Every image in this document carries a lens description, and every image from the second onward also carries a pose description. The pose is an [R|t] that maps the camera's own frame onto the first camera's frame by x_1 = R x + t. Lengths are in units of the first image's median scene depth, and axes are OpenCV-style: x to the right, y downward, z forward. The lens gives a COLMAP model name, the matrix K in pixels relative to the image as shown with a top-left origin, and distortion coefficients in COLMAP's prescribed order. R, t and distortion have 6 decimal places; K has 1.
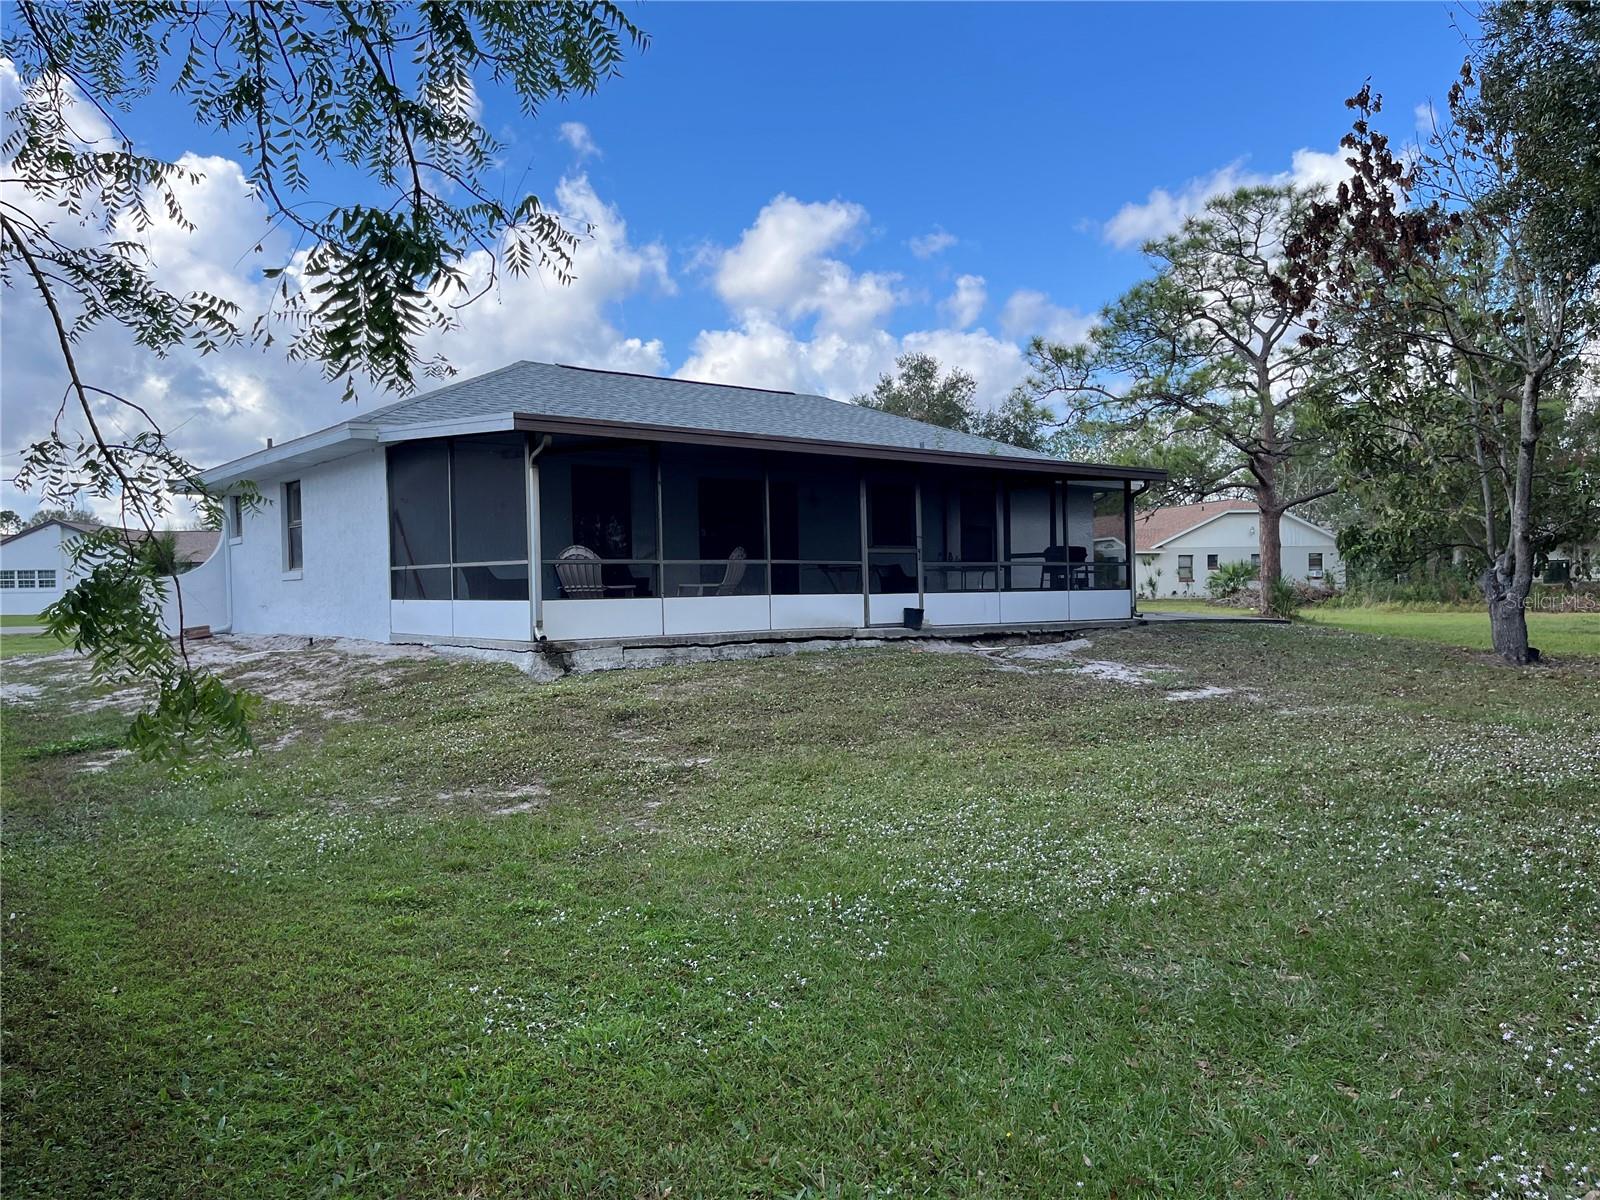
lens RADIAL K [[1213.3, 0, 799.5], [0, 1213.3, 625.1], [0, 0, 1]] dist [0.033150, -0.003634]
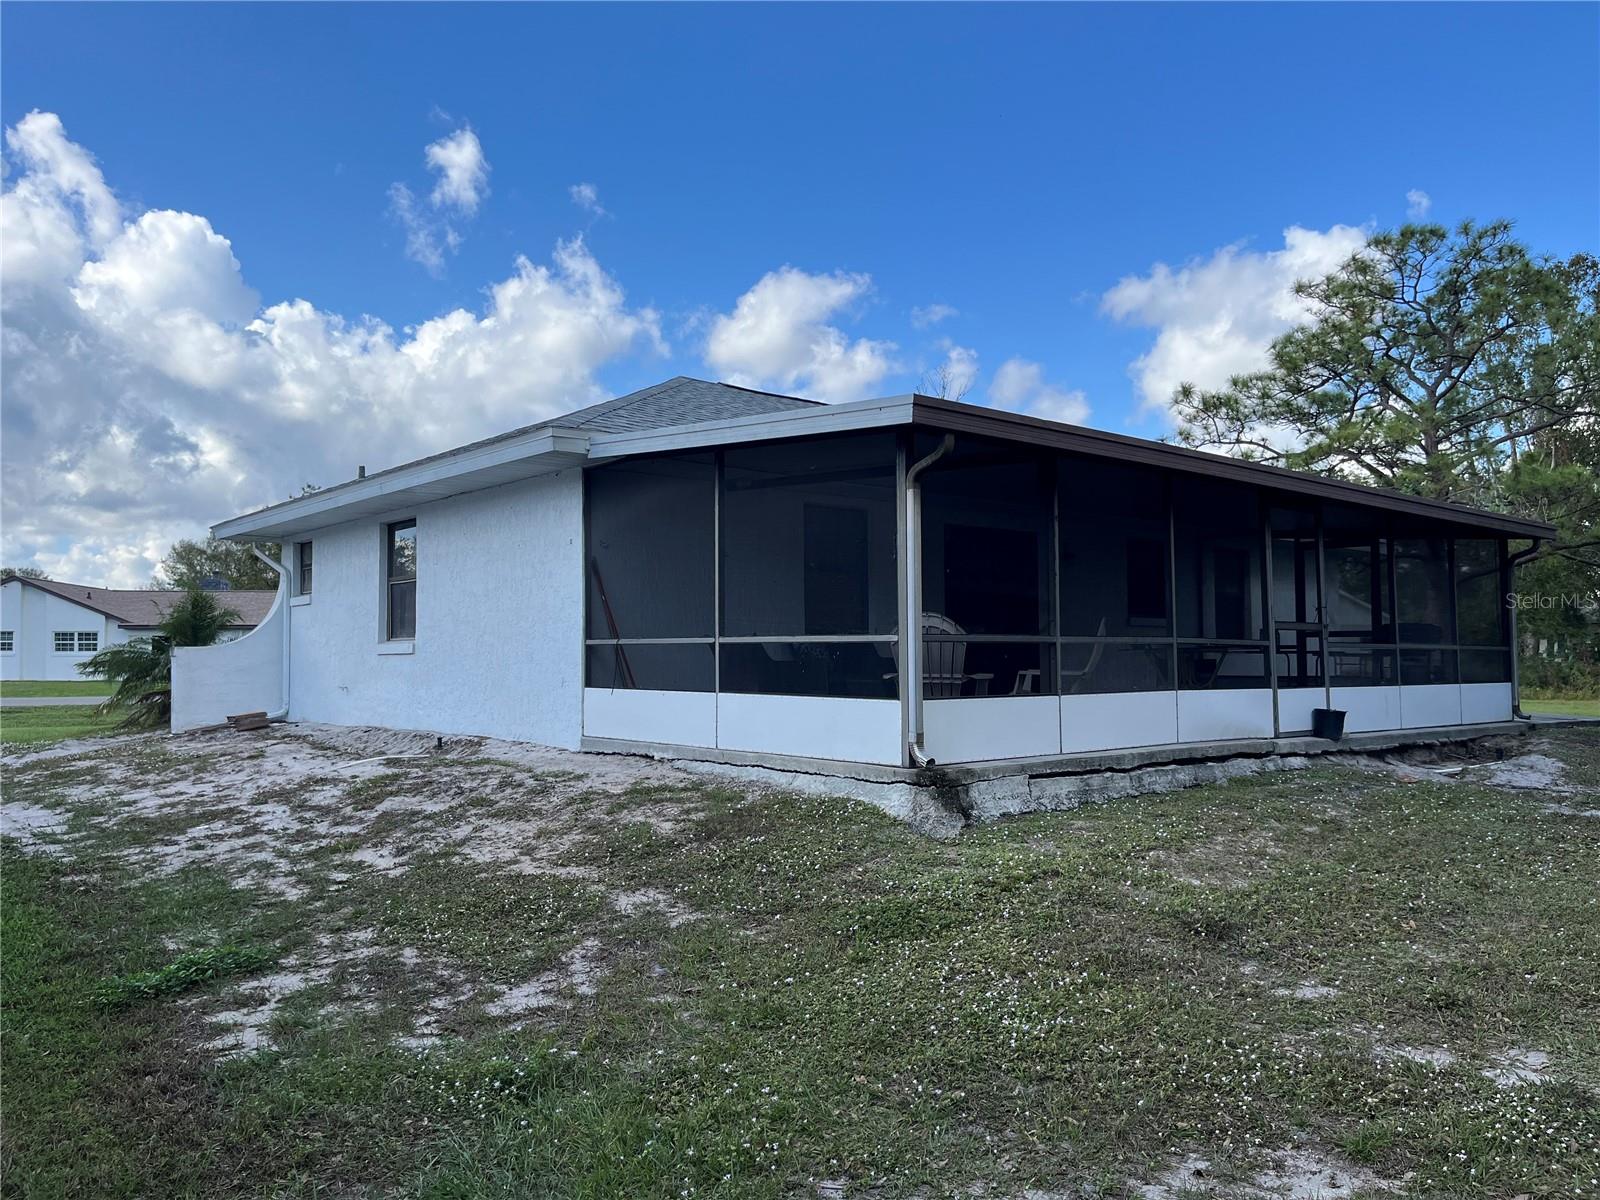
lens RADIAL K [[1213.3, 0, 803.6], [0, 1213.3, 605.1], [0, 0, 1]] dist [0.075705, -0.087623]
pose [[0.999299, 0.015712, 0.033977, -0.224061], [-0.013157, 0.997161, -0.074141, -0.016854], [-0.035045, 0.073642, 0.996669, 0.290643]]
